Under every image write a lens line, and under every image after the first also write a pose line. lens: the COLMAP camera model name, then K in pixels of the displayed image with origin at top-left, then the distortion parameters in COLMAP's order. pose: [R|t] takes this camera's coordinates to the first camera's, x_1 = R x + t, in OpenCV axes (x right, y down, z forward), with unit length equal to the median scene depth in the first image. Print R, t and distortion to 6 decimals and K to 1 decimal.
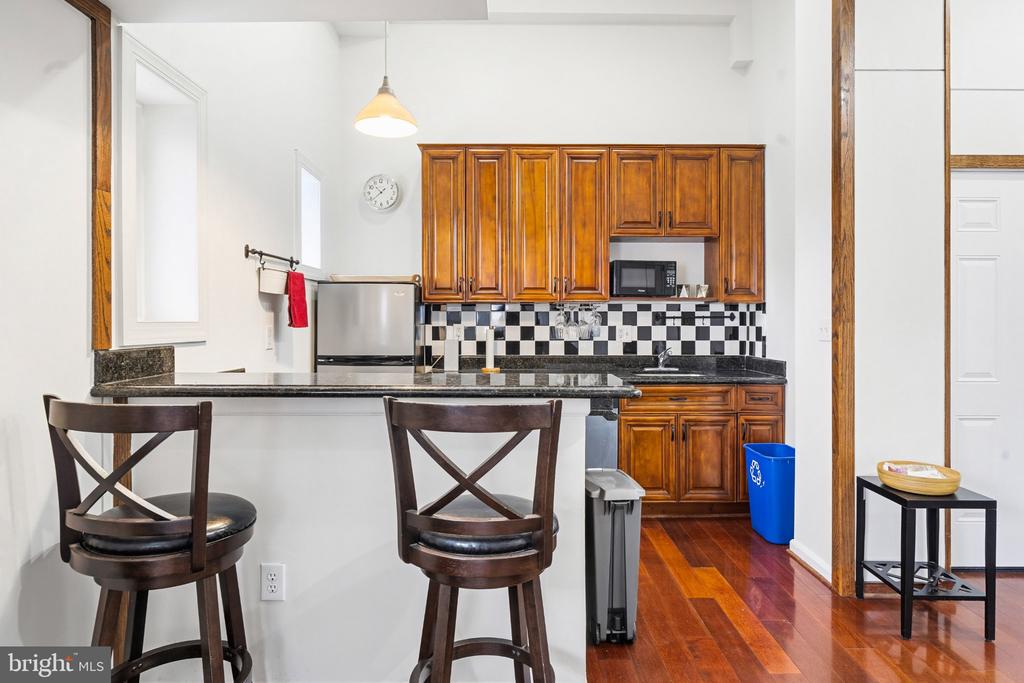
lens RADIAL K [[576.8, 0, 513.9], [0, 576.8, 320.1], [0, 0, 1]] dist [0.000956, 0.000596]
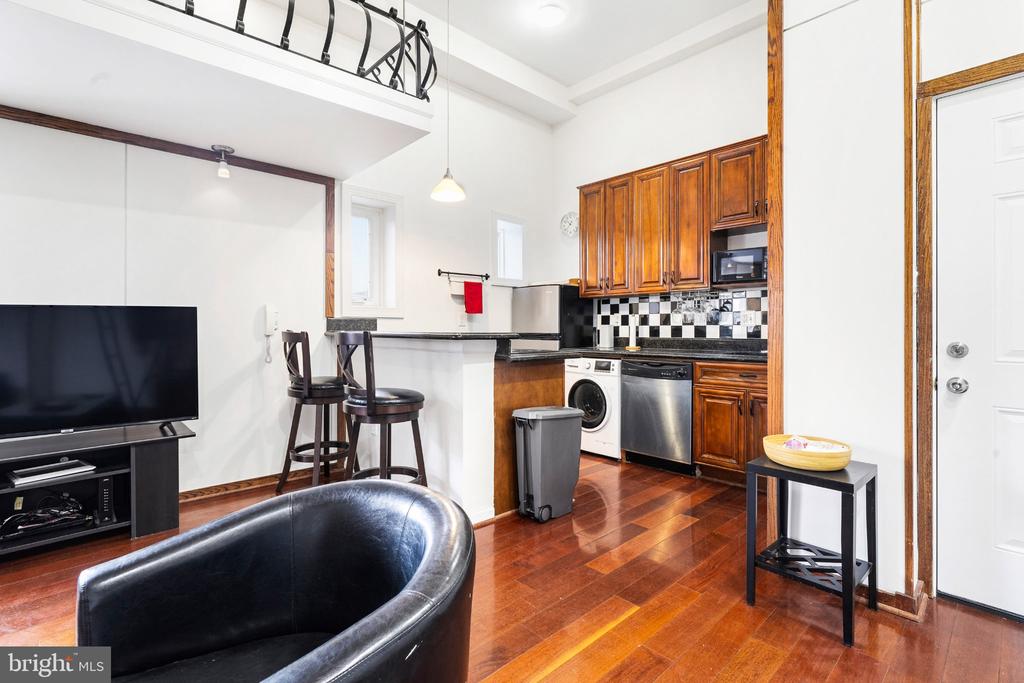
lens RADIAL K [[483.2, 0, 526.4], [0, 483.2, 327.3], [0, 0, 1]] dist [0.000265, 0.000092]
pose [[0.690159, -0.004954, -0.723641, 0.604316], [0.002284, 0.999986, -0.004668, 0.046594], [0.723654, 0.001569, 0.690161, 0.085039]]
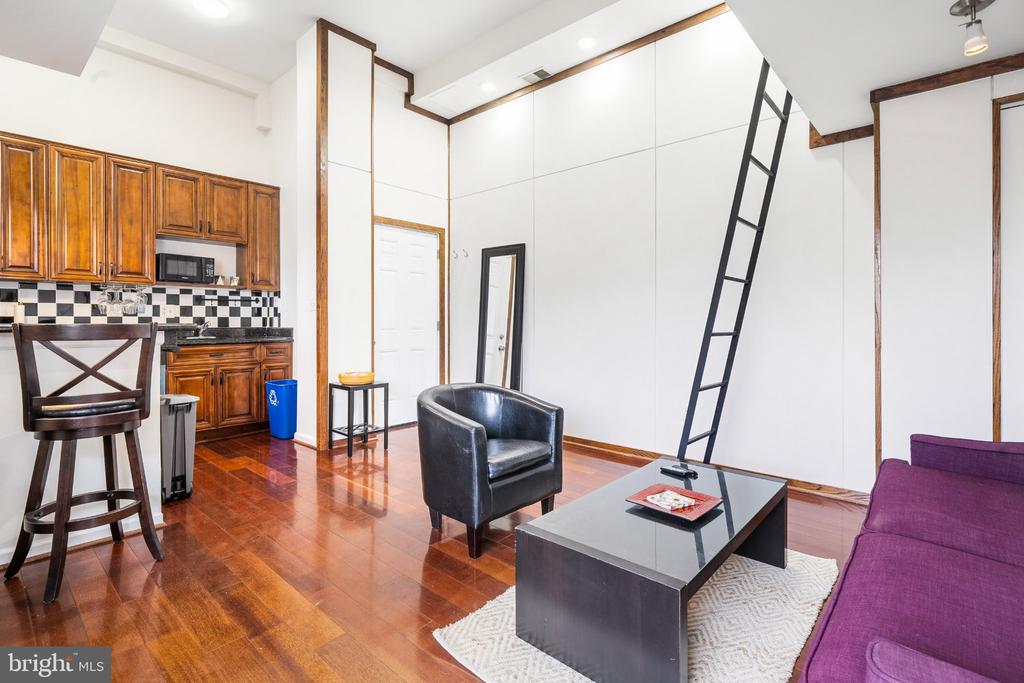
lens RADIAL K [[482.2, 0, 511.9], [0, 482.2, 318.5], [0, 0, 1]] dist [0.000904, 0.000703]
pose [[0.661619, 0.000212, 0.749840, -0.114646], [0.002493, 0.999994, -0.002482, 0.047538], [-0.749836, 0.003511, 0.661615, -0.303022]]
